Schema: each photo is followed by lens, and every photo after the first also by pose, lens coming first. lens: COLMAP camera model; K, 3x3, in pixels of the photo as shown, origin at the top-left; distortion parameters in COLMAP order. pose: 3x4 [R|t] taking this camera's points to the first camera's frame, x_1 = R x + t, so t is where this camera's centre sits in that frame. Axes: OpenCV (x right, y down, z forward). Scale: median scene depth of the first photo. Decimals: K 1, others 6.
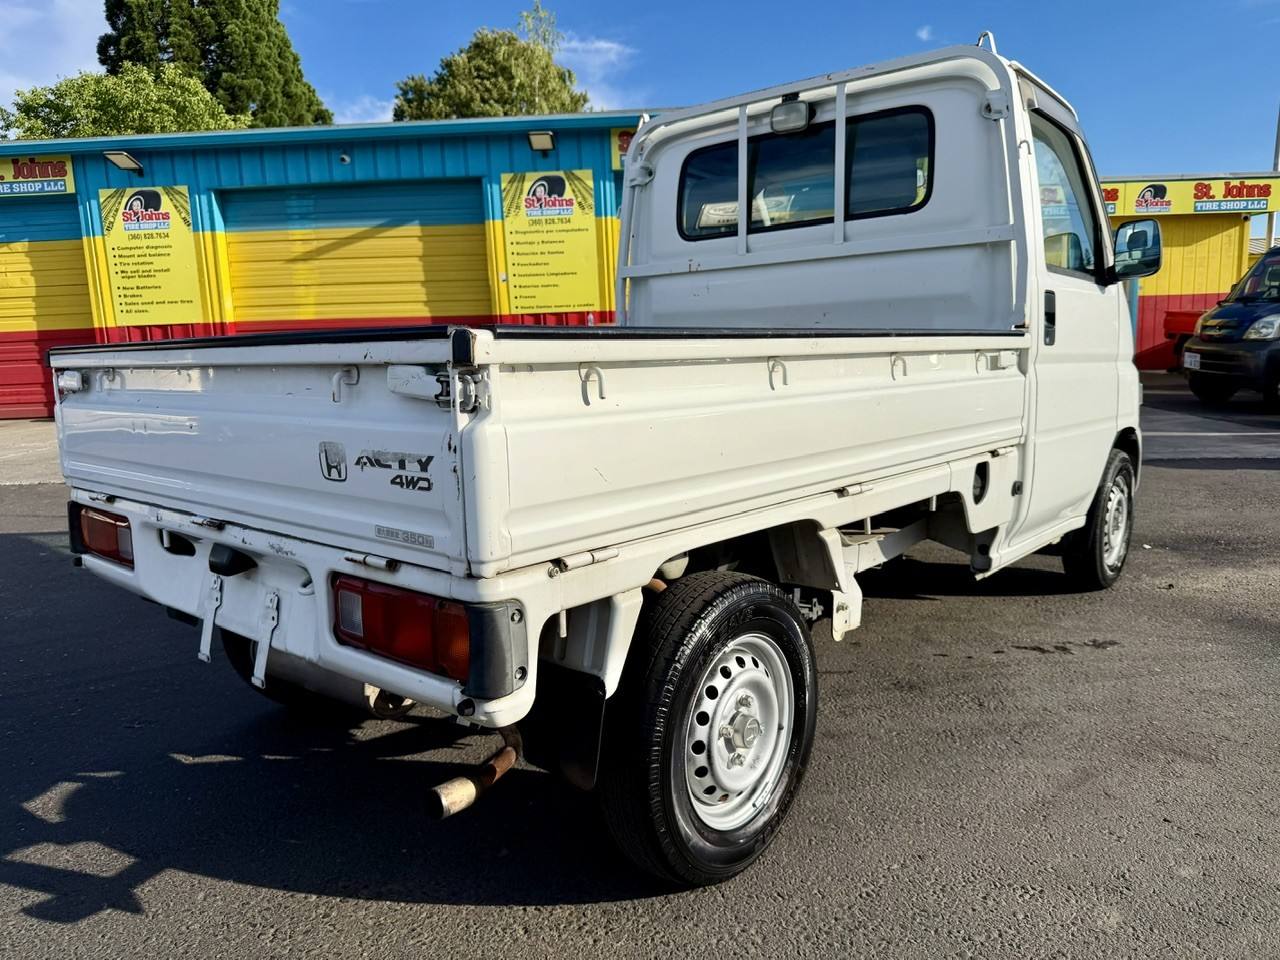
lens RADIAL K [[921.9, 0, 687.3], [0, 921.9, 494.3], [0, 0, 1]] dist [0.002661, -0.006886]
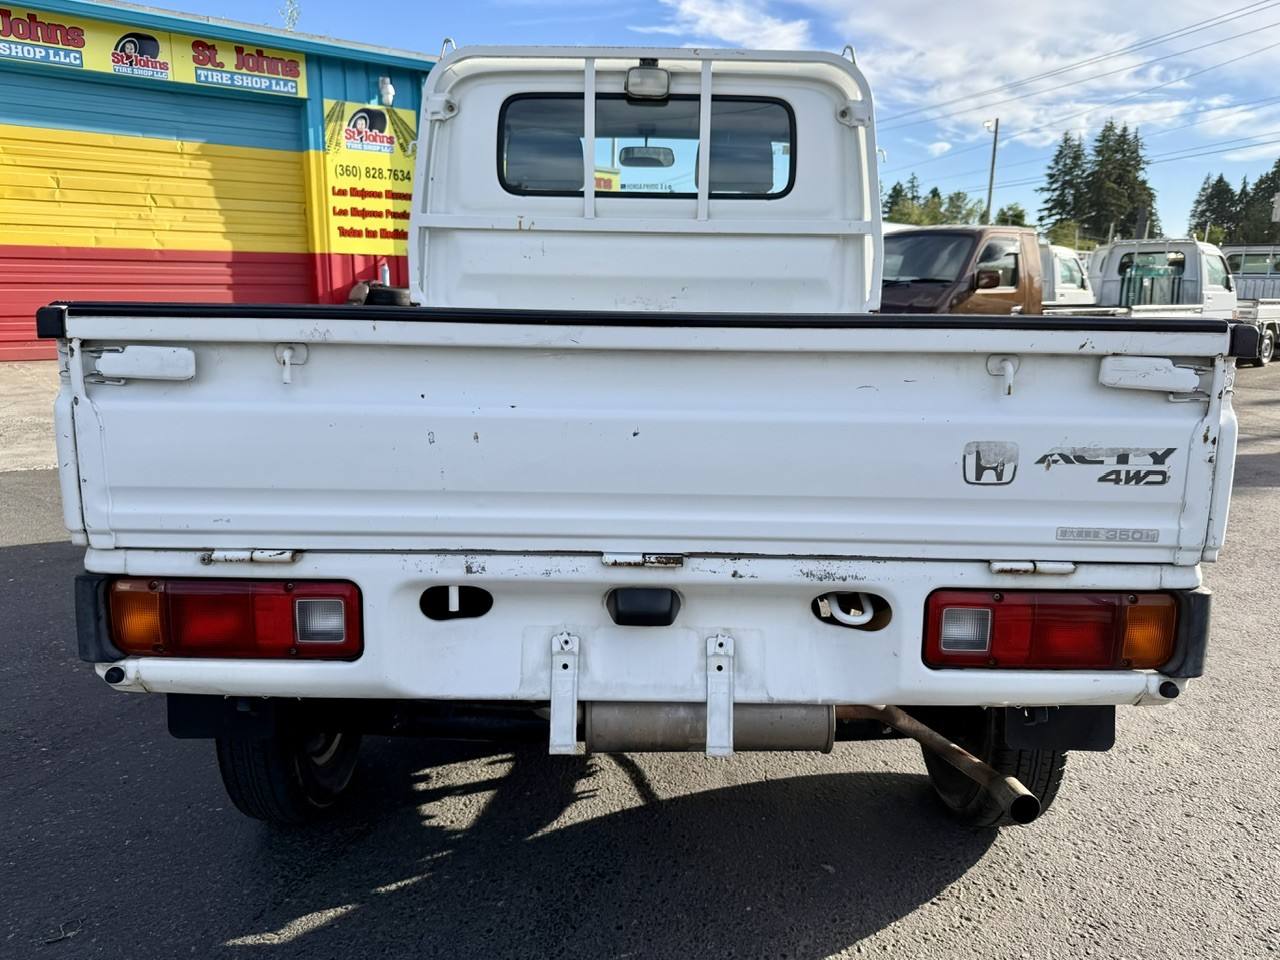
lens RADIAL K [[915.8, 0, 655.6], [0, 915.8, 477.3], [0, 0, 1]] dist [0.066564, -0.109828]
pose [[0.762865, -0.081378, 0.641416, -0.735675], [0.064020, 0.996680, 0.050308, -0.053008], [-0.643380, 0.002685, 0.765542, 0.328662]]
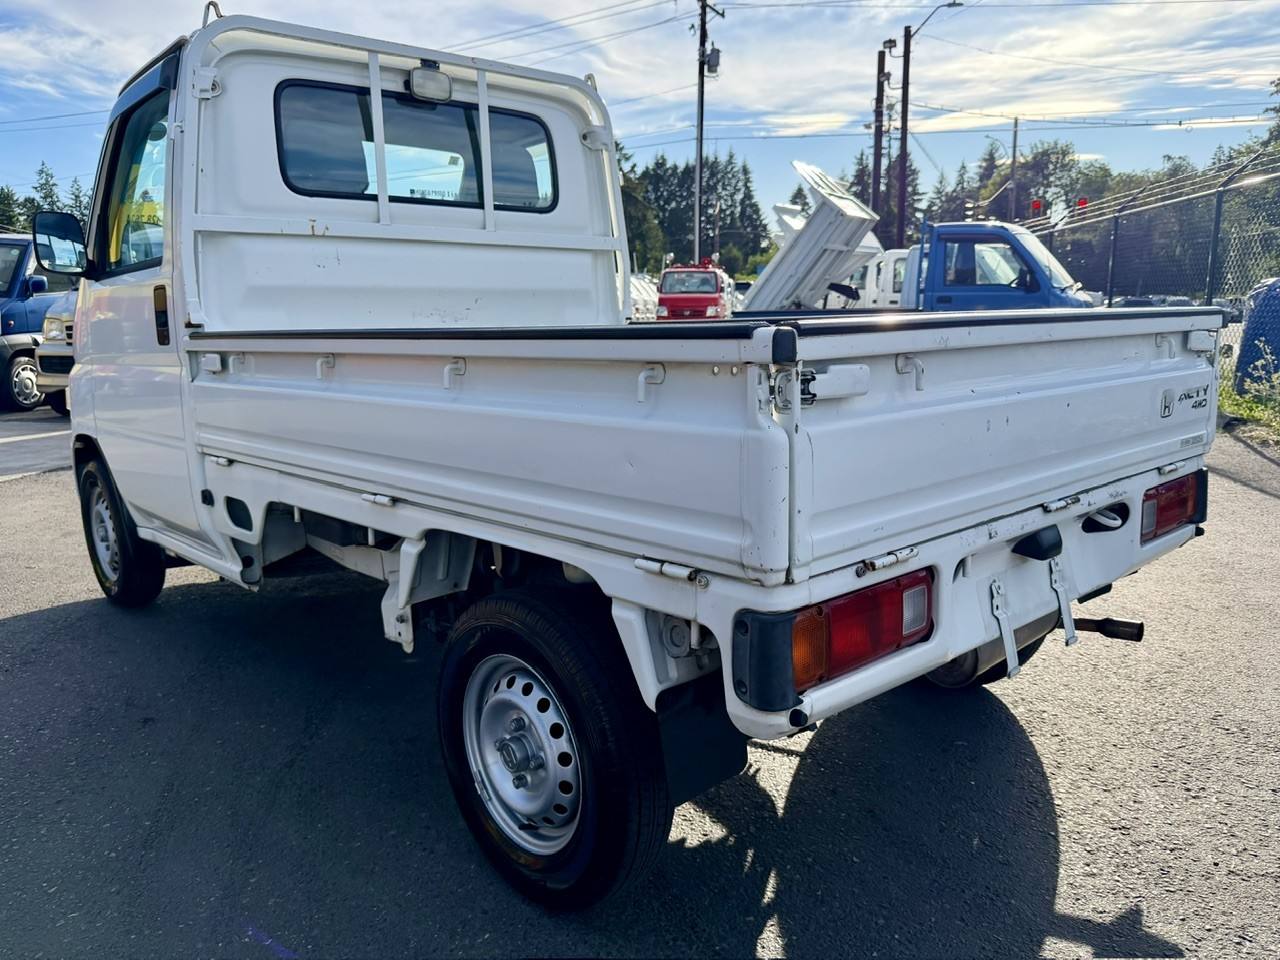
lens RADIAL K [[915.8, 0, 655.6], [0, 915.8, 477.3], [0, 0, 1]] dist [0.066564, -0.109828]
pose [[0.145550, -0.151646, 0.977660, -1.118496], [0.167808, 0.977649, 0.126661, -0.136400], [-0.975016, 0.145624, 0.167744, 0.915861]]
